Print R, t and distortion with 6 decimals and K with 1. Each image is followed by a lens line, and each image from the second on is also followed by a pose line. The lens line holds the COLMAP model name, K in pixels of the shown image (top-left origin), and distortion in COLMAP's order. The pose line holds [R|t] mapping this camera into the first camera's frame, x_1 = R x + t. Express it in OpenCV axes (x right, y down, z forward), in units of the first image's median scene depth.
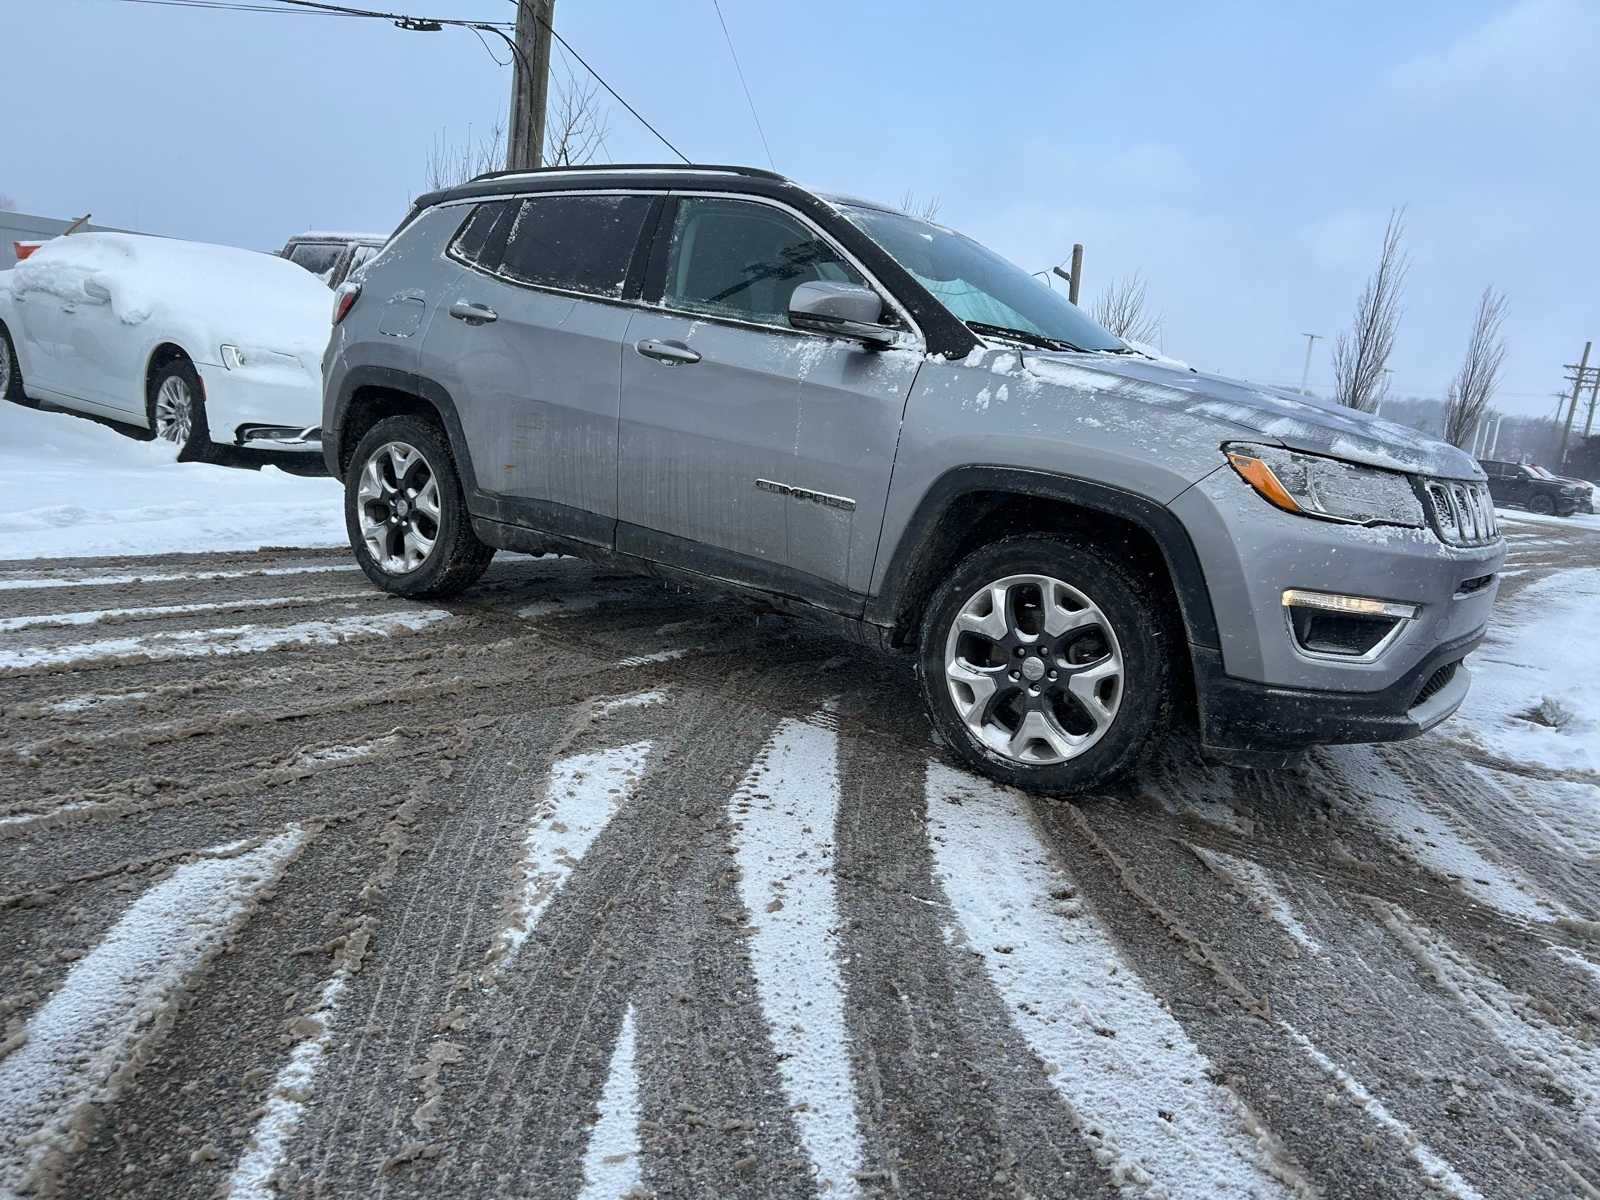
lens RADIAL K [[1220.2, 0, 799.5], [0, 1220.2, 582.4], [0, 0, 1]] dist [0.061407, -0.067770]
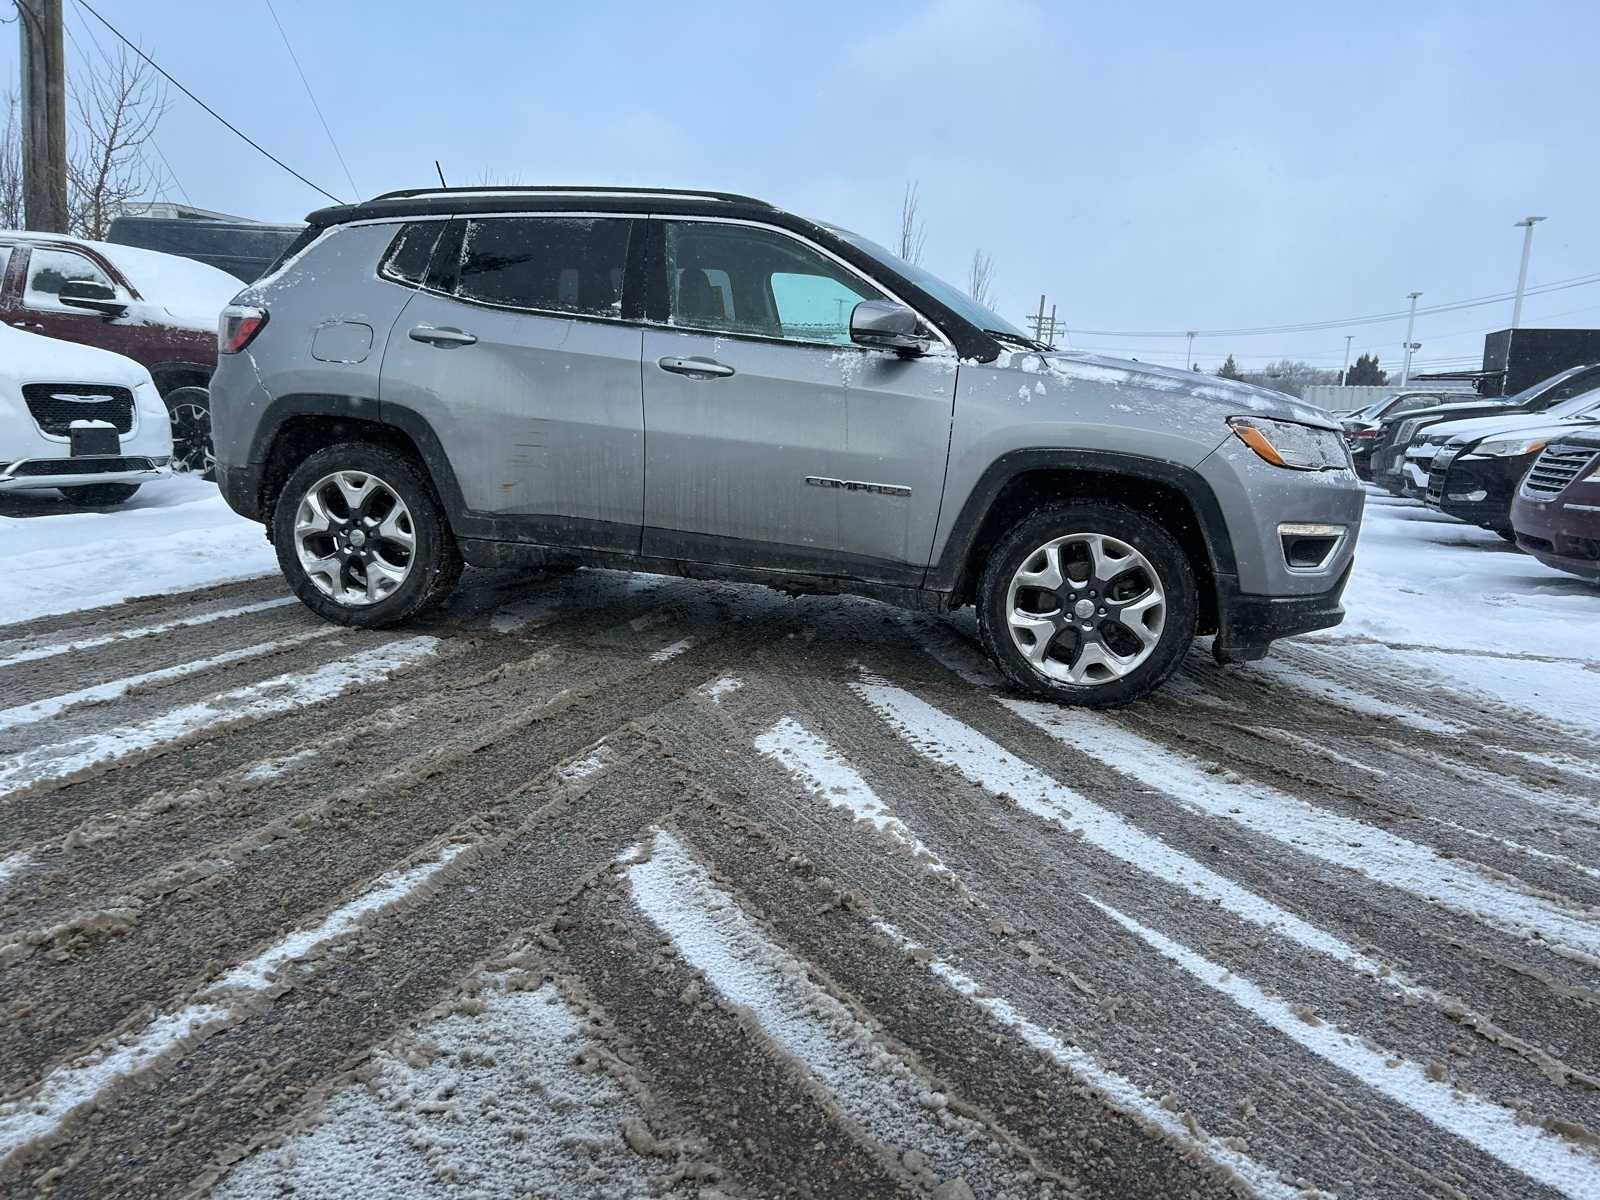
lens RADIAL K [[1238.8, 0, 796.9], [0, 1238.8, 570.7], [0, 0, 1]] dist [0.061726, -0.065378]
pose [[0.924748, -0.116364, 0.362356, -0.514868], [0.111751, 0.993163, 0.033741, -0.041757], [-0.363804, 0.009292, 0.931429, -0.064991]]
